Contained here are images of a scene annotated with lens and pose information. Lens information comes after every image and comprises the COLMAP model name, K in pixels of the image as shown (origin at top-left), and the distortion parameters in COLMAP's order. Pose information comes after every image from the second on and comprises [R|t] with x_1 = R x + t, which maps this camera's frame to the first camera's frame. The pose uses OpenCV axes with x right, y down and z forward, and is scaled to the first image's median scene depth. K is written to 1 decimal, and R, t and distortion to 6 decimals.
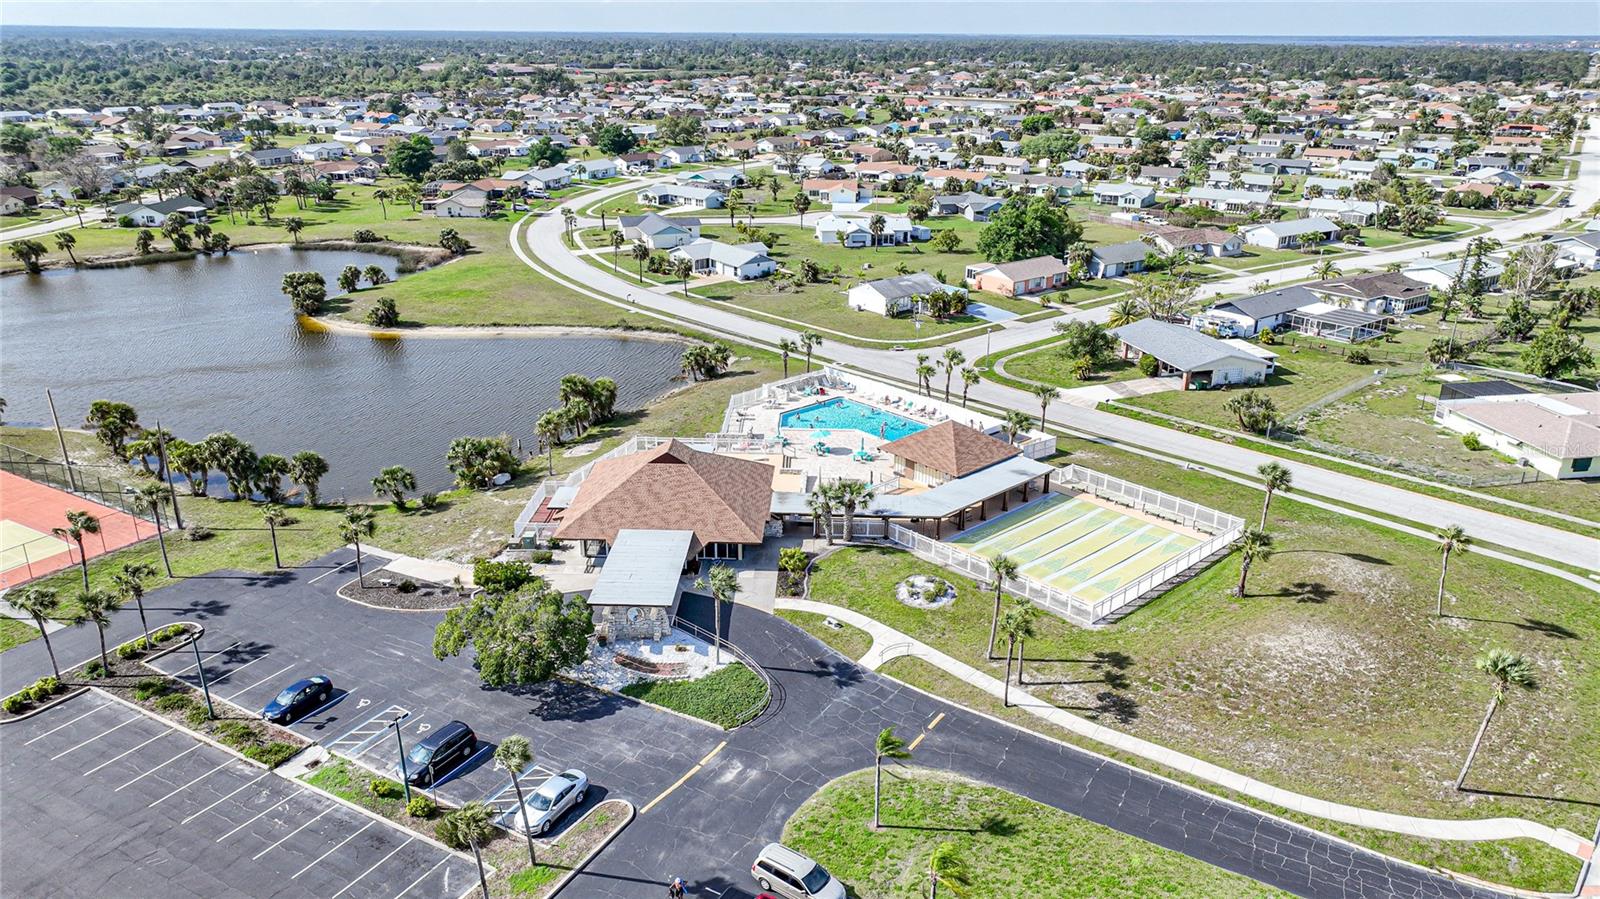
lens RADIAL K [[1121.6, 0, 800.0], [0, 1121.6, 449.5], [0, 0, 1]] dist [0.000603, 0.007256]
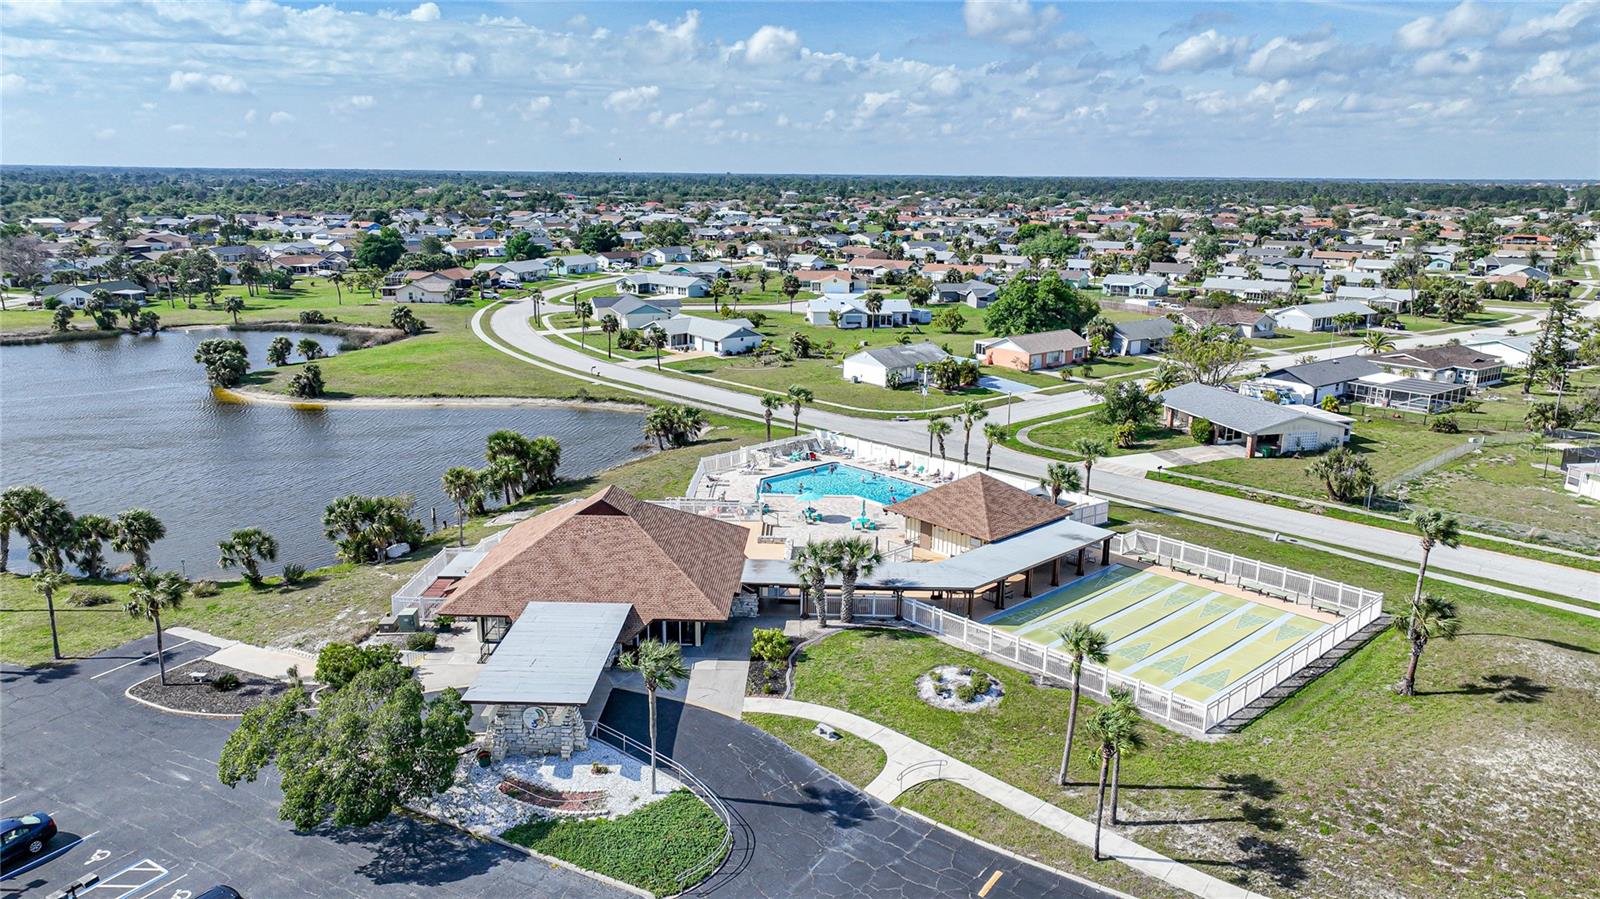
lens RADIAL K [[1121.6, 0, 800.0], [0, 1121.6, 449.5], [0, 0, 1]] dist [0.000603, 0.007256]
pose [[0.999976, 0.001326, 0.006838, 0.005194], [-0.000528, 0.993329, -0.115317, 0.041383], [-0.006945, 0.115311, 0.993305, 0.198915]]
